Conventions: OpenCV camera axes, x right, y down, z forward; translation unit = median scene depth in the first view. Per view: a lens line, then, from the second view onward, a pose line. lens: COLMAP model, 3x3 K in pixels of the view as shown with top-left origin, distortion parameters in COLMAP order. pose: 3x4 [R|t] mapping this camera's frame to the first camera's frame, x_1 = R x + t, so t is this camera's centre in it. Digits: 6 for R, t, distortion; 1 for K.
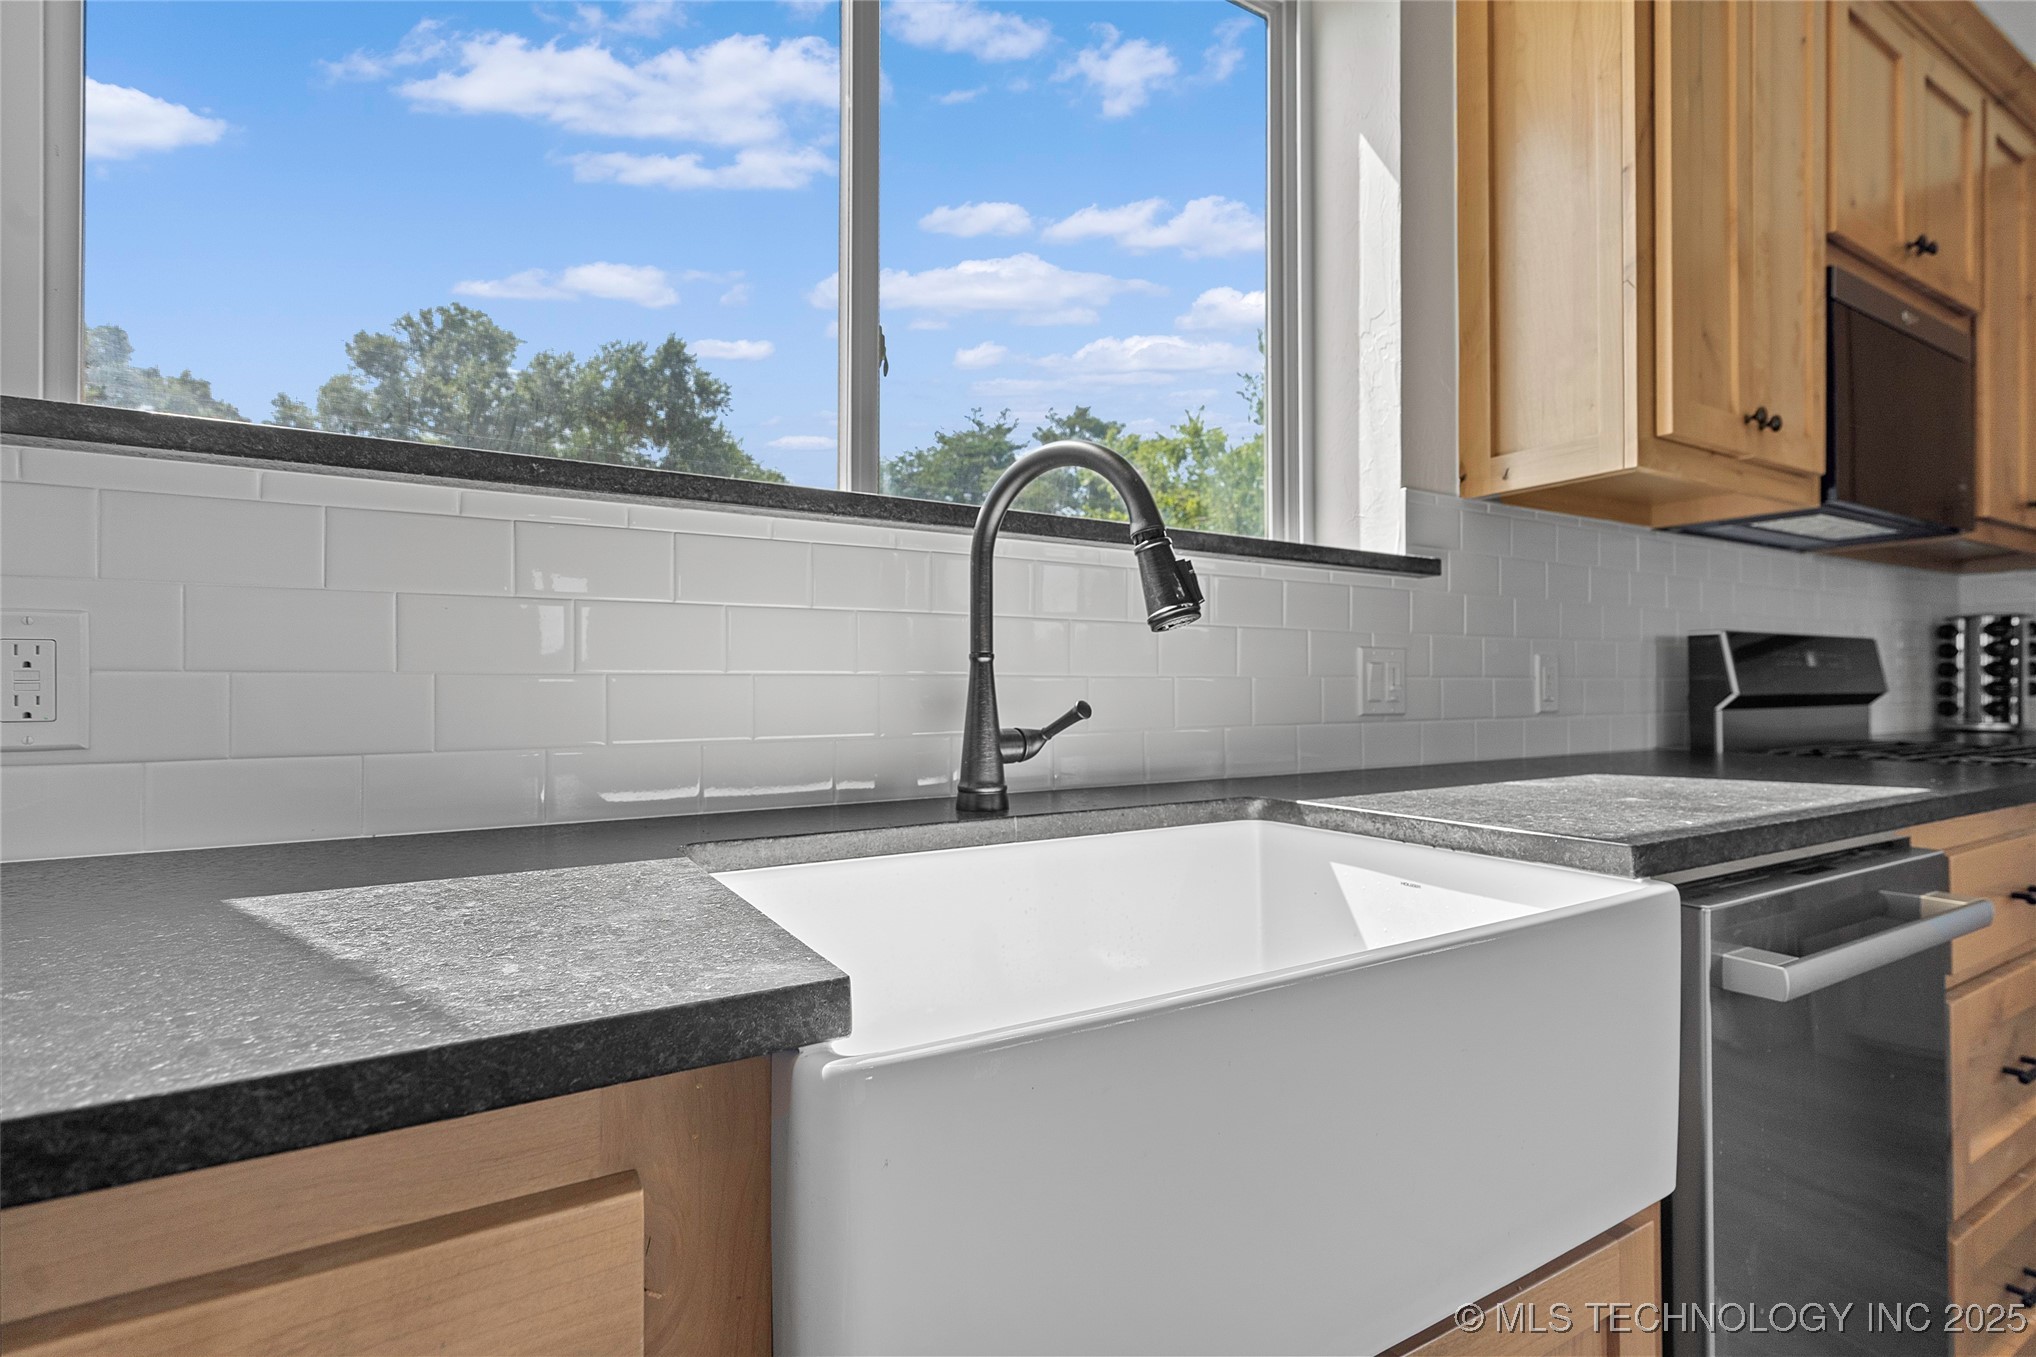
lens RADIAL K [[951.9, 0, 1033.3], [0, 951.9, 678.9], [0, 0, 1]] dist [-0.002573, 0.001825]
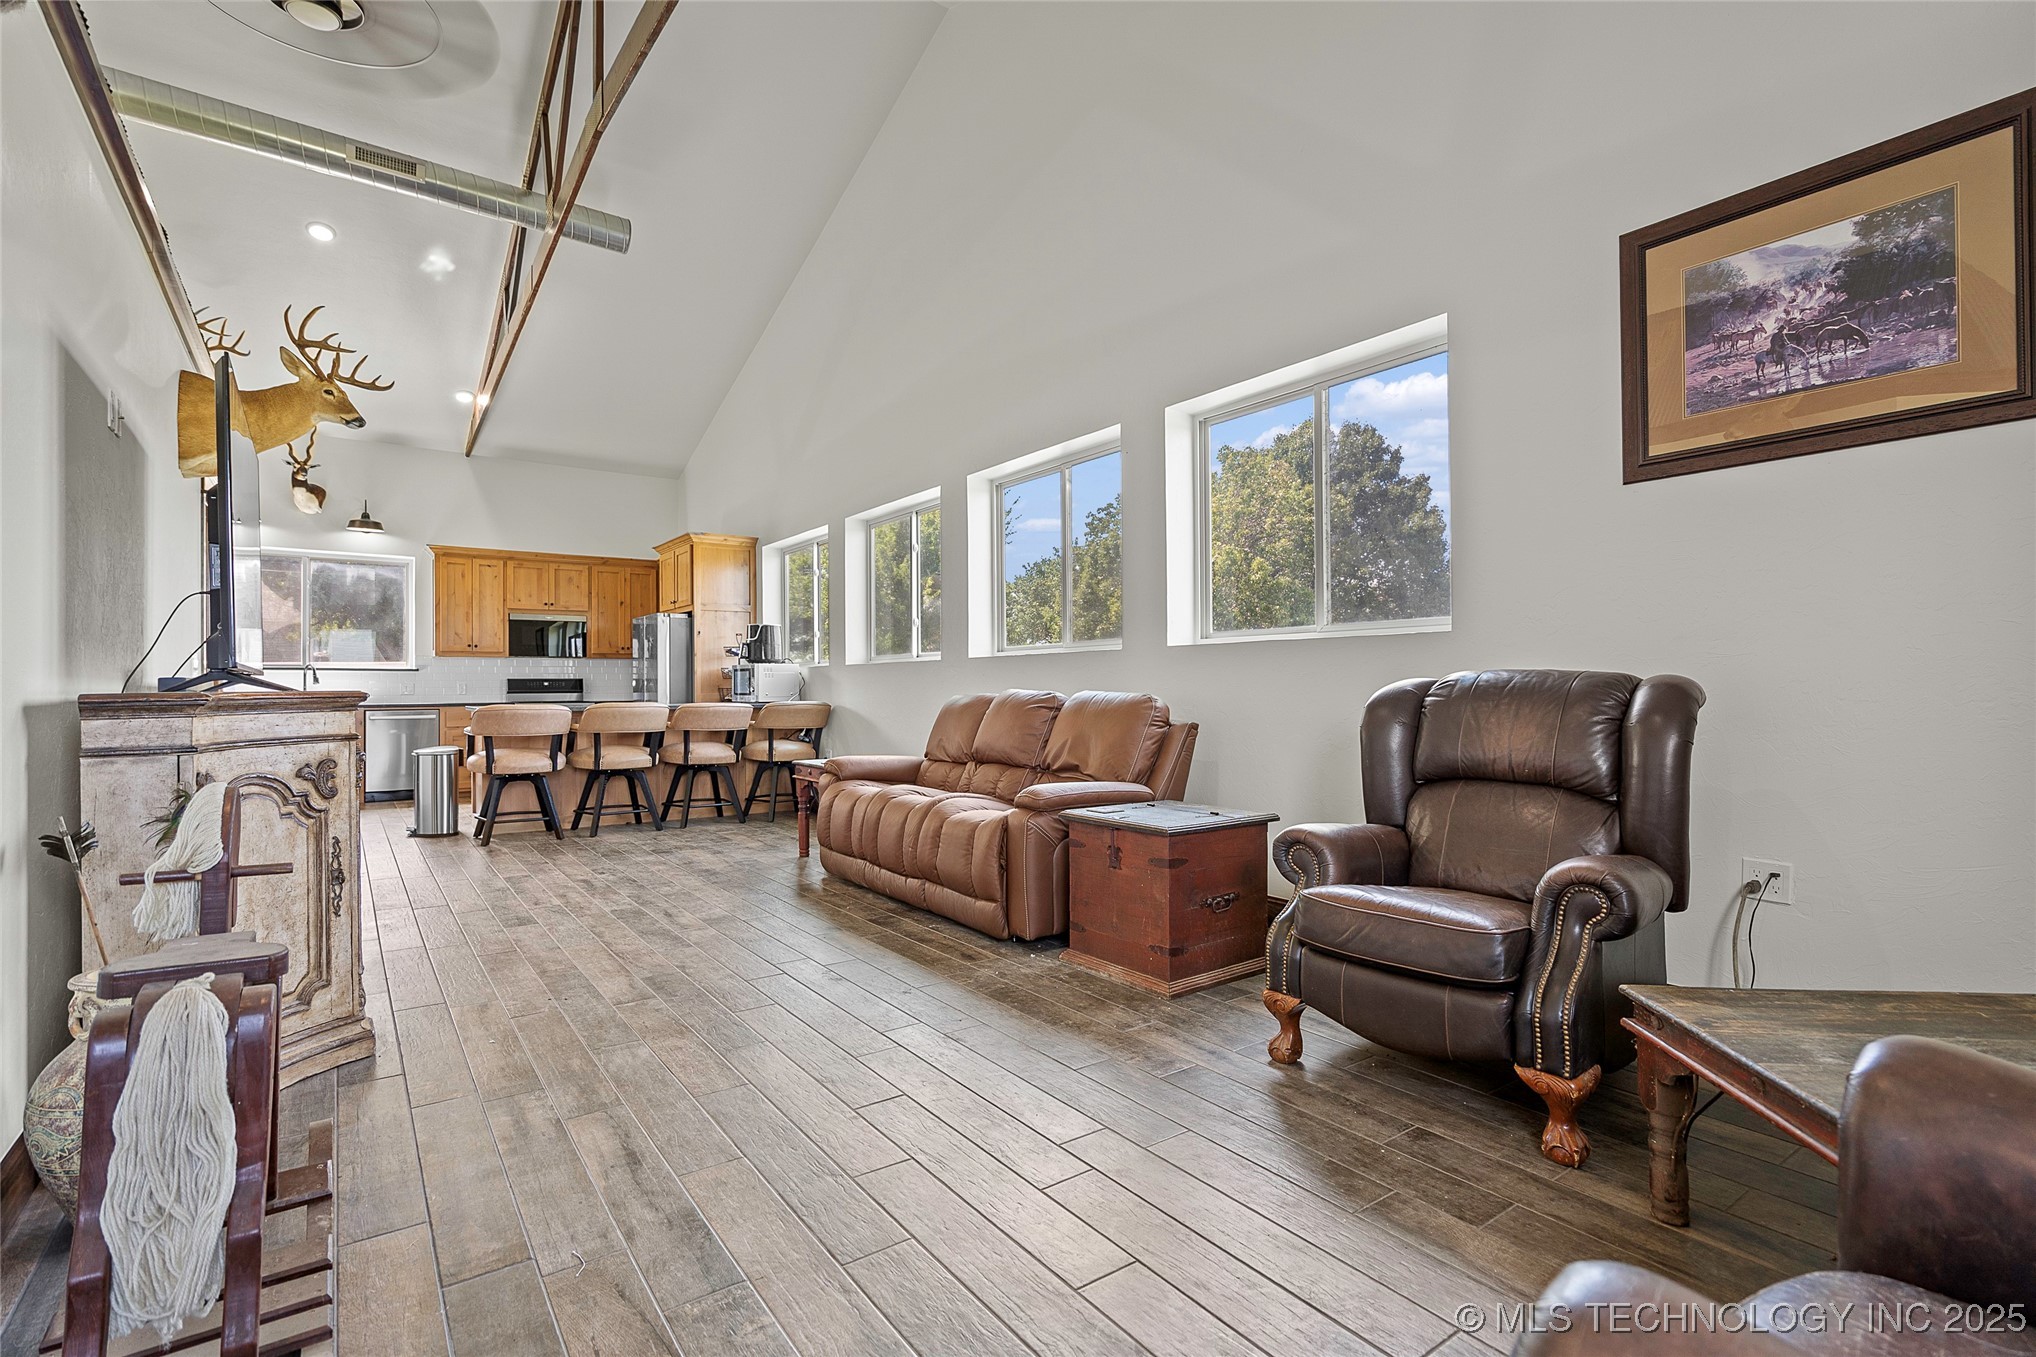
lens RADIAL K [[951.9, 0, 1013.6], [0, 951.9, 679.9], [0, 0, 1]] dist [-0.002573, 0.001825]
pose [[0.996801, -0.004300, 0.079802, 3.390840], [0.004300, 0.999991, 0.000173, -0.035295], [-0.079802, 0.000170, 0.996811, -4.867996]]
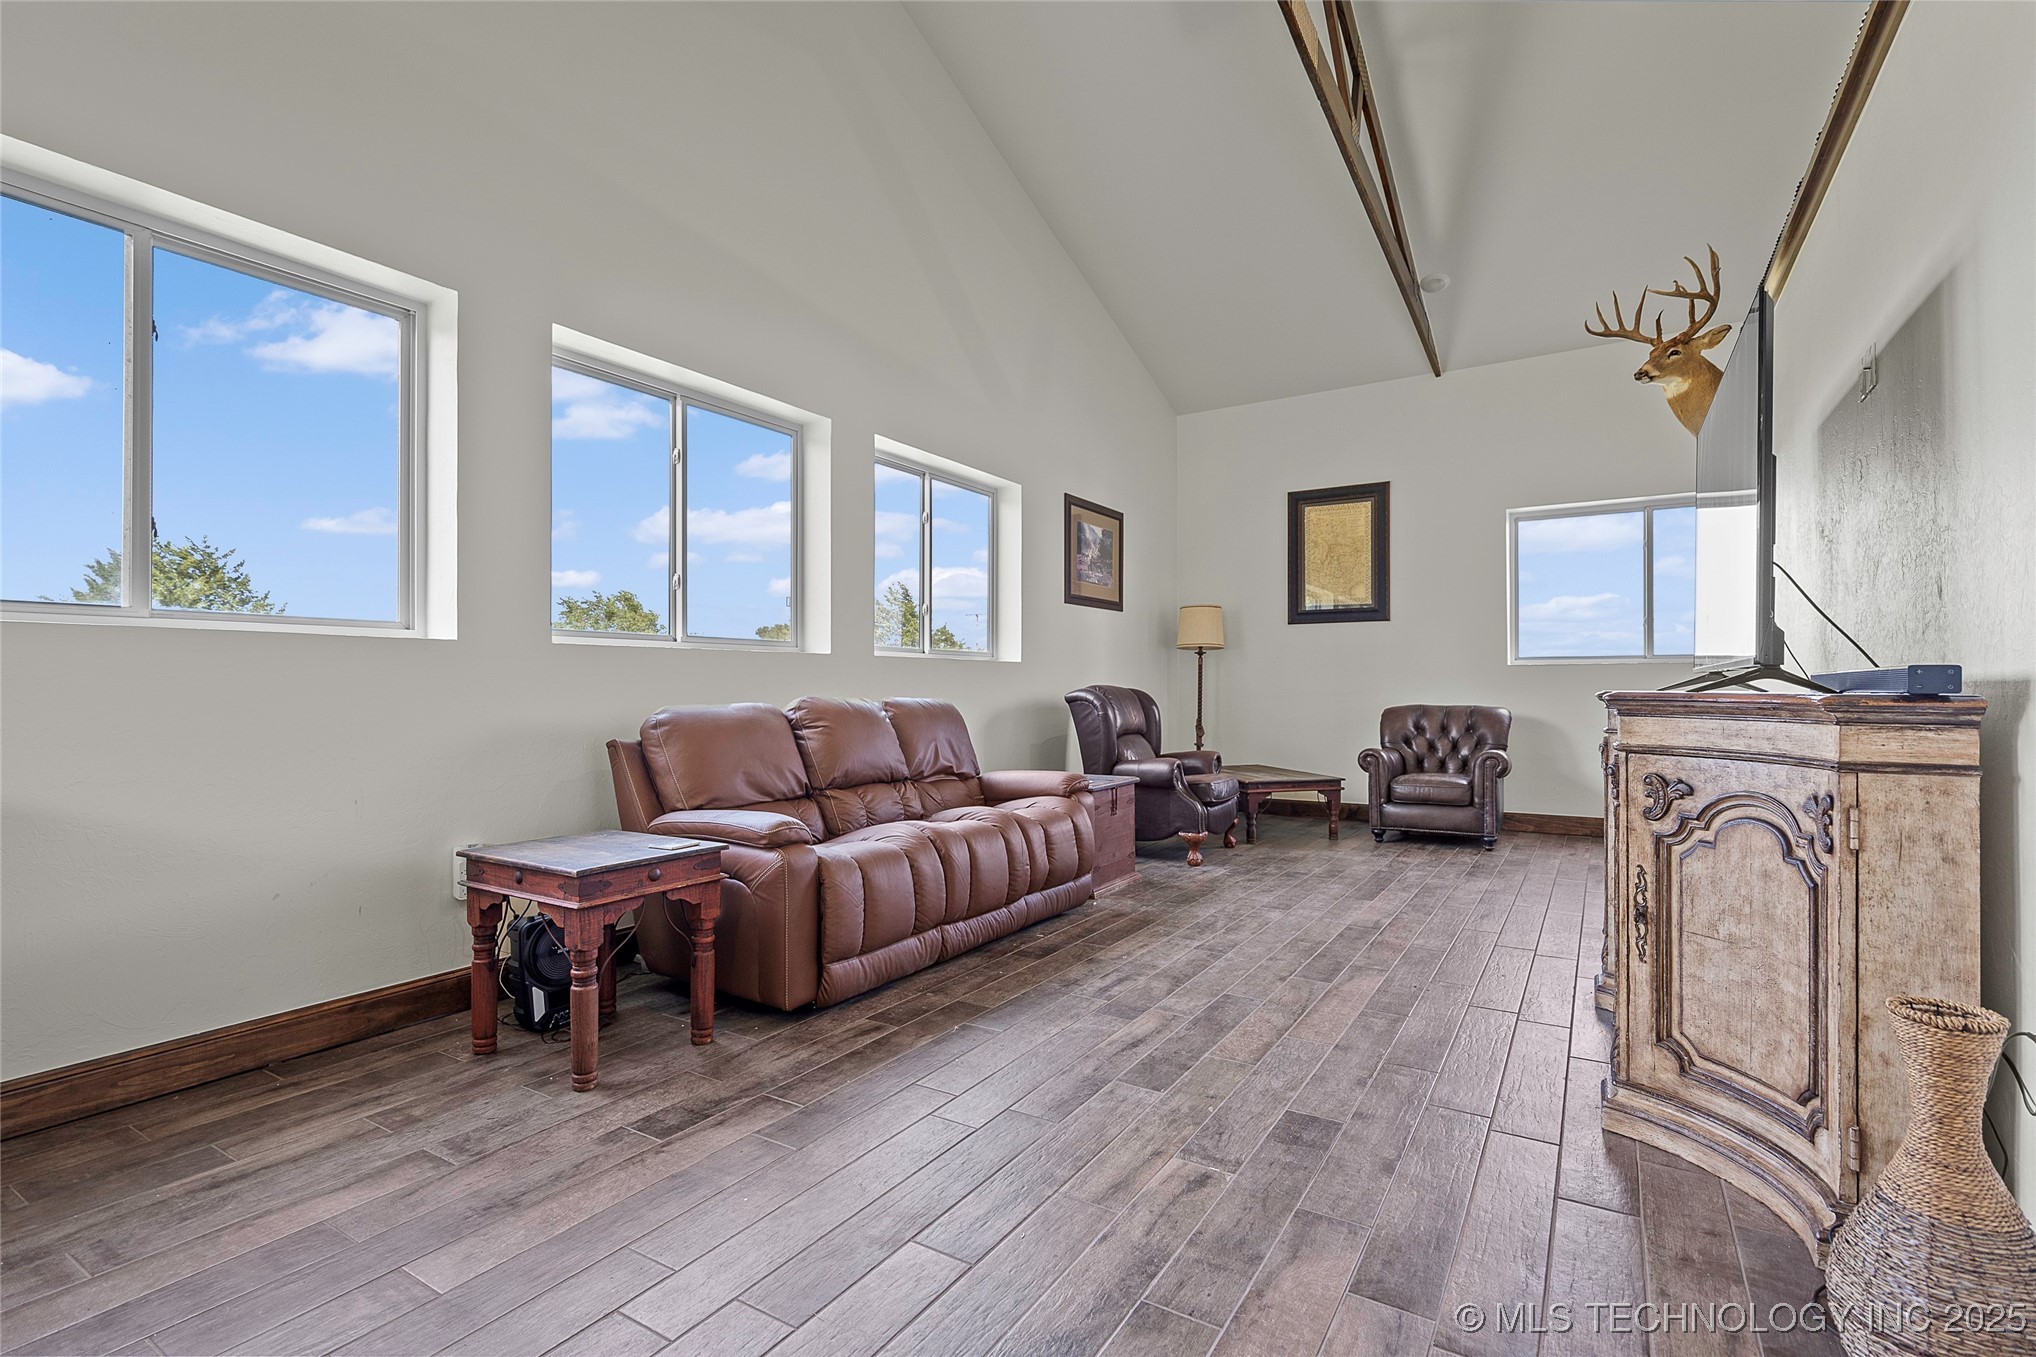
lens RADIAL K [[951.9, 0, 1001.9], [0, 951.9, 681.7], [0, 0, 1]] dist [-0.002573, 0.001825]
pose [[-0.452343, 0.012914, 0.891751, 1.305482], [-0.001755, 0.999880, -0.015370, -0.010473], [-0.891842, -0.008518, -0.452266, -1.313003]]
